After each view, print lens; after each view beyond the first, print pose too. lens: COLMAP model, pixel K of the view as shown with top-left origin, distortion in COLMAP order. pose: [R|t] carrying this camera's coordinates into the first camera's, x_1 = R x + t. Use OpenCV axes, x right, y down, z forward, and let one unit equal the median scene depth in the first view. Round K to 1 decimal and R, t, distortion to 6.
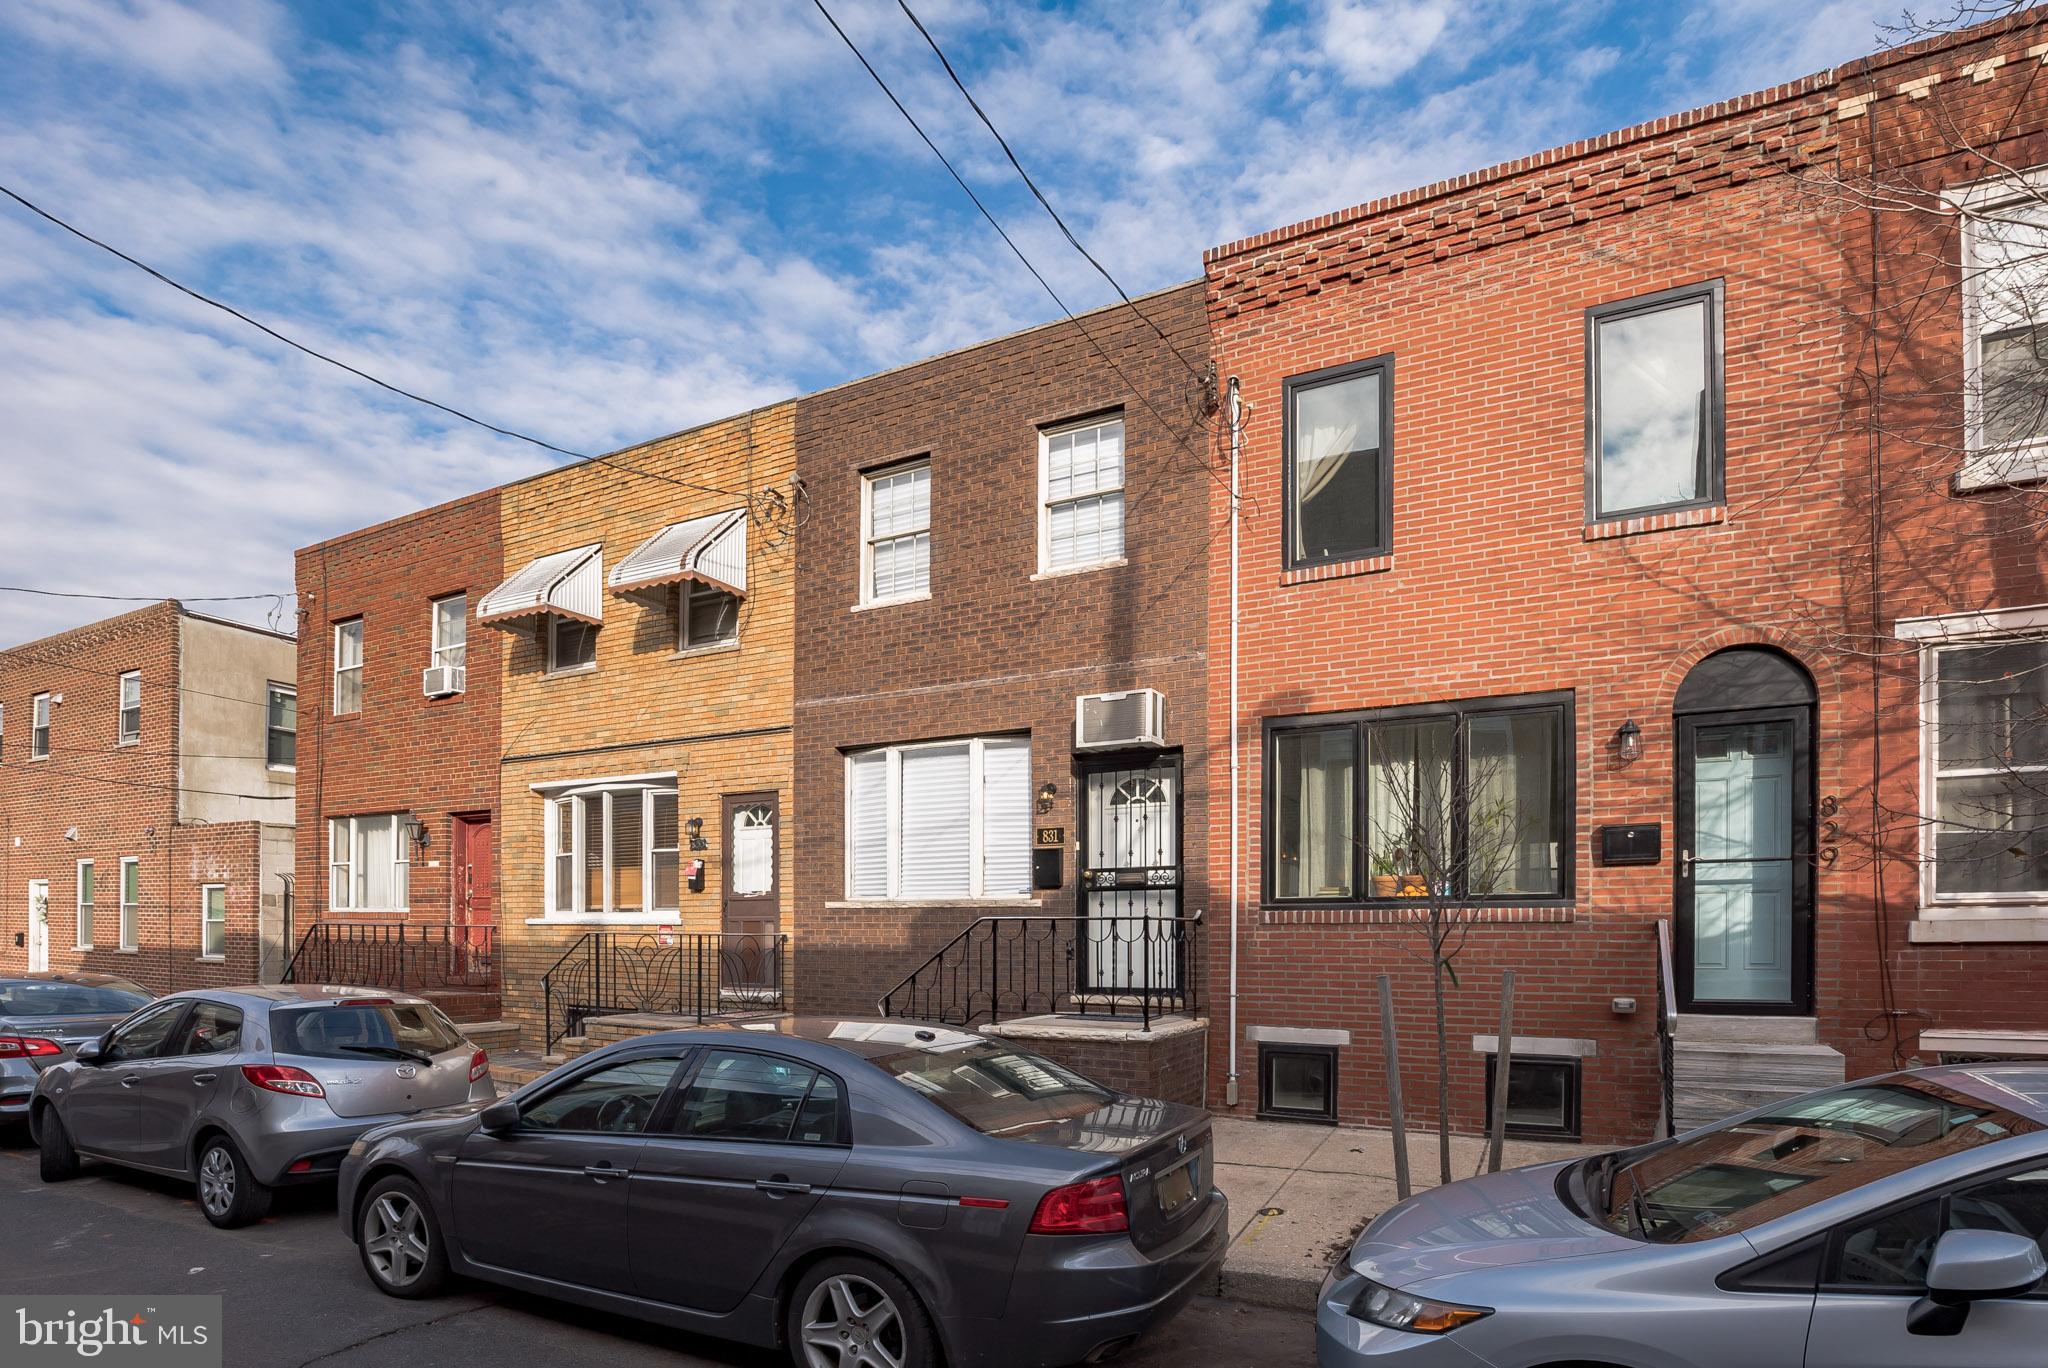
lens RADIAL K [[1065.6, 0, 1026.5], [0, 1065.6, 944.3], [0, 0, 1]] dist [0.015188, -0.009026]
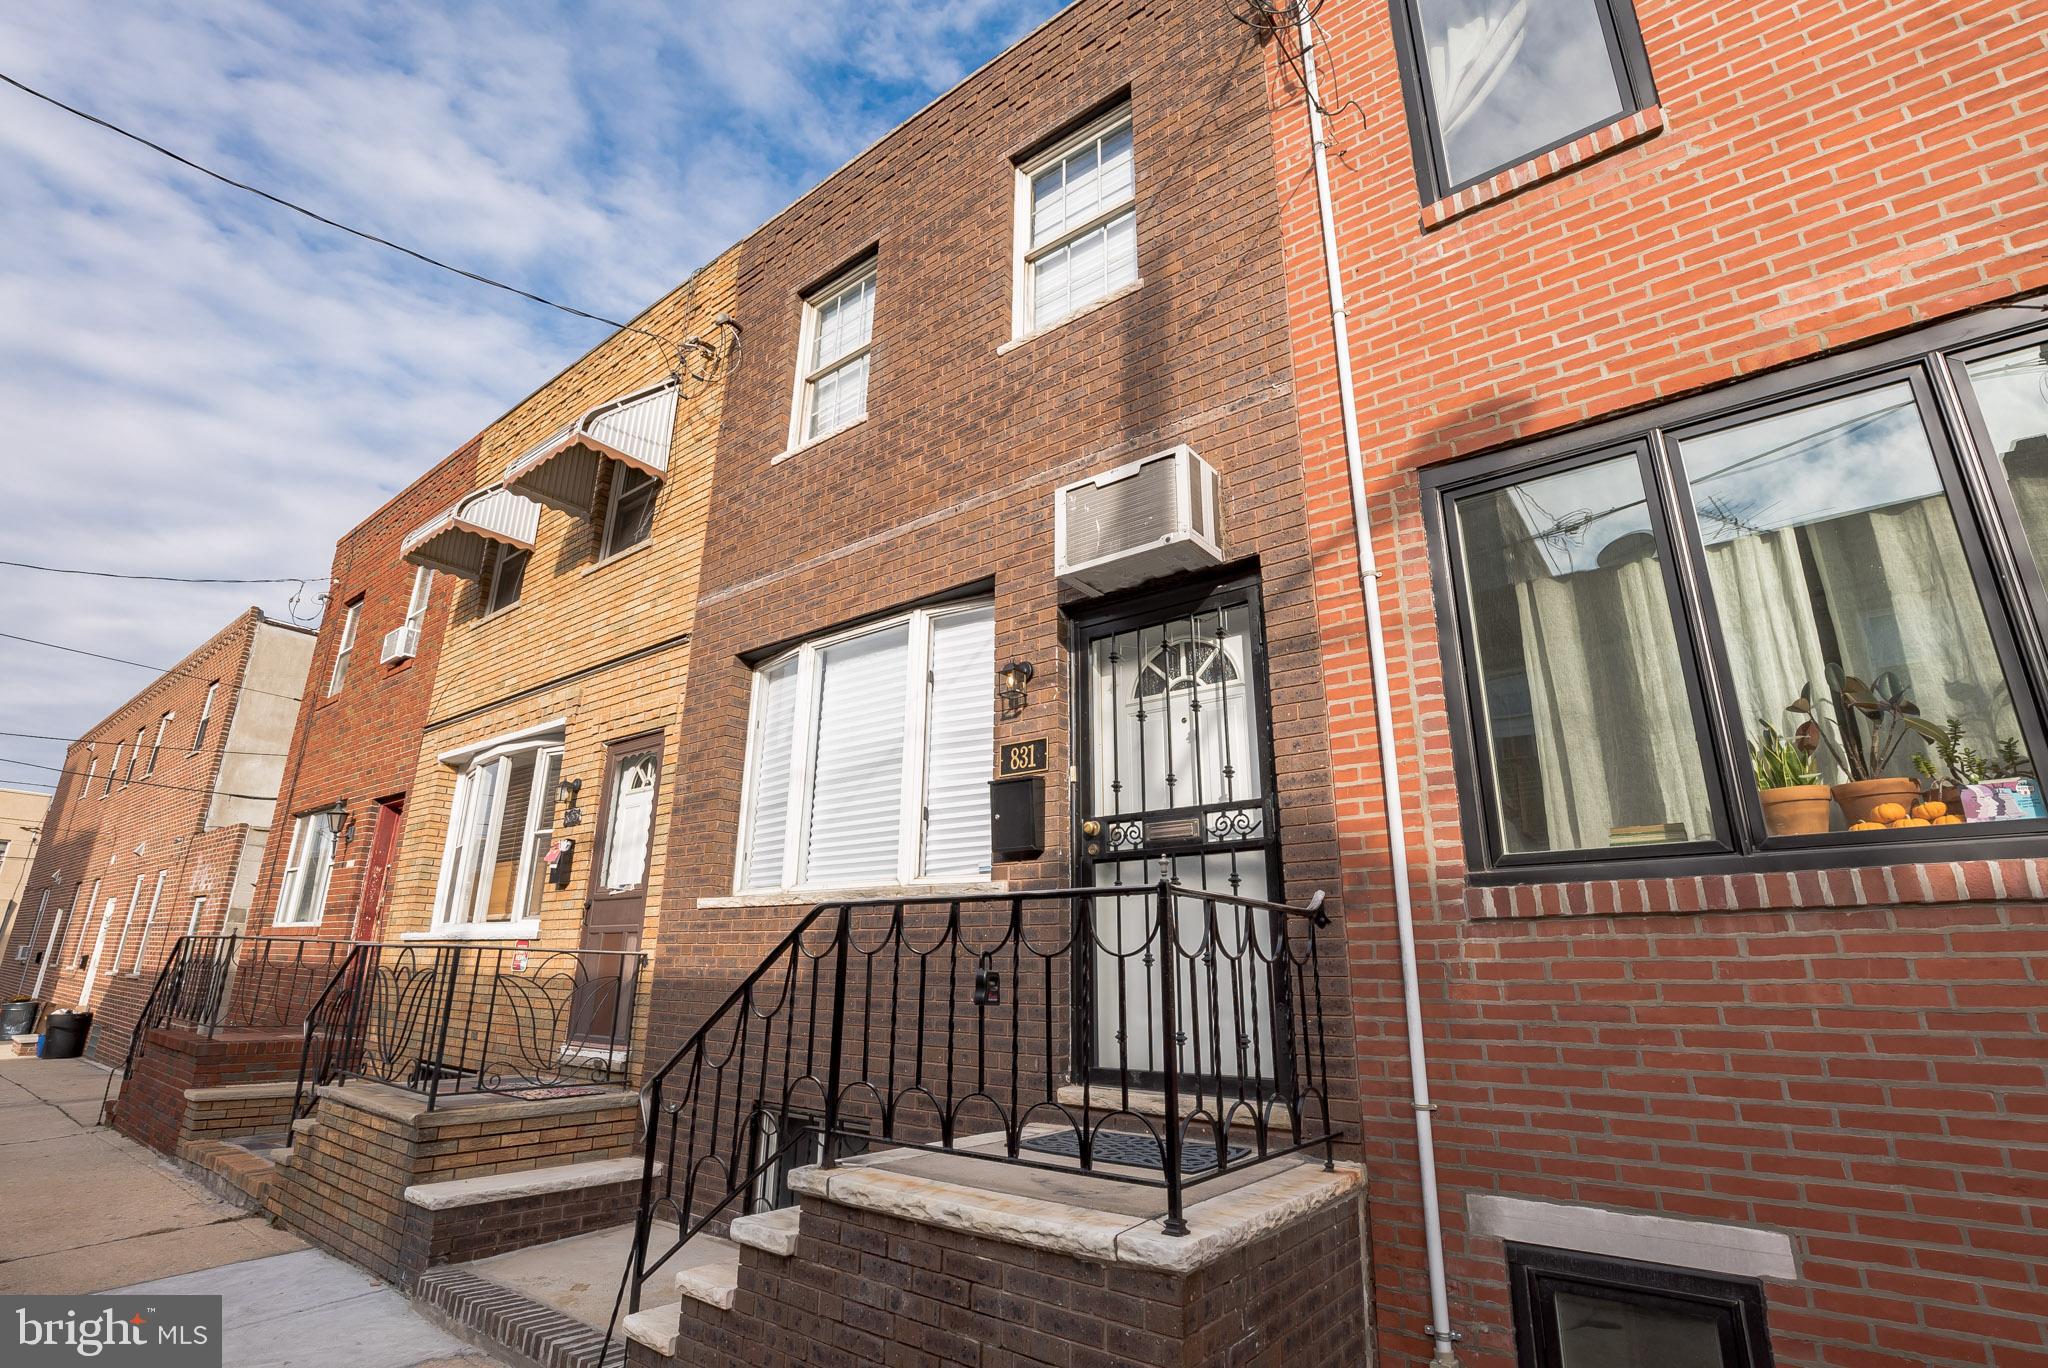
lens RADIAL K [[983.4, 0, 1005.3], [0, 983.4, 673.1], [0, 0, 1]] dist [-0.021300, 0.000096]
pose [[0.977017, -0.053967, -0.206216, 0.115967], [-0.011237, 0.953036, -0.302649, 0.005651], [0.212864, 0.298011, 0.930526, 0.535447]]
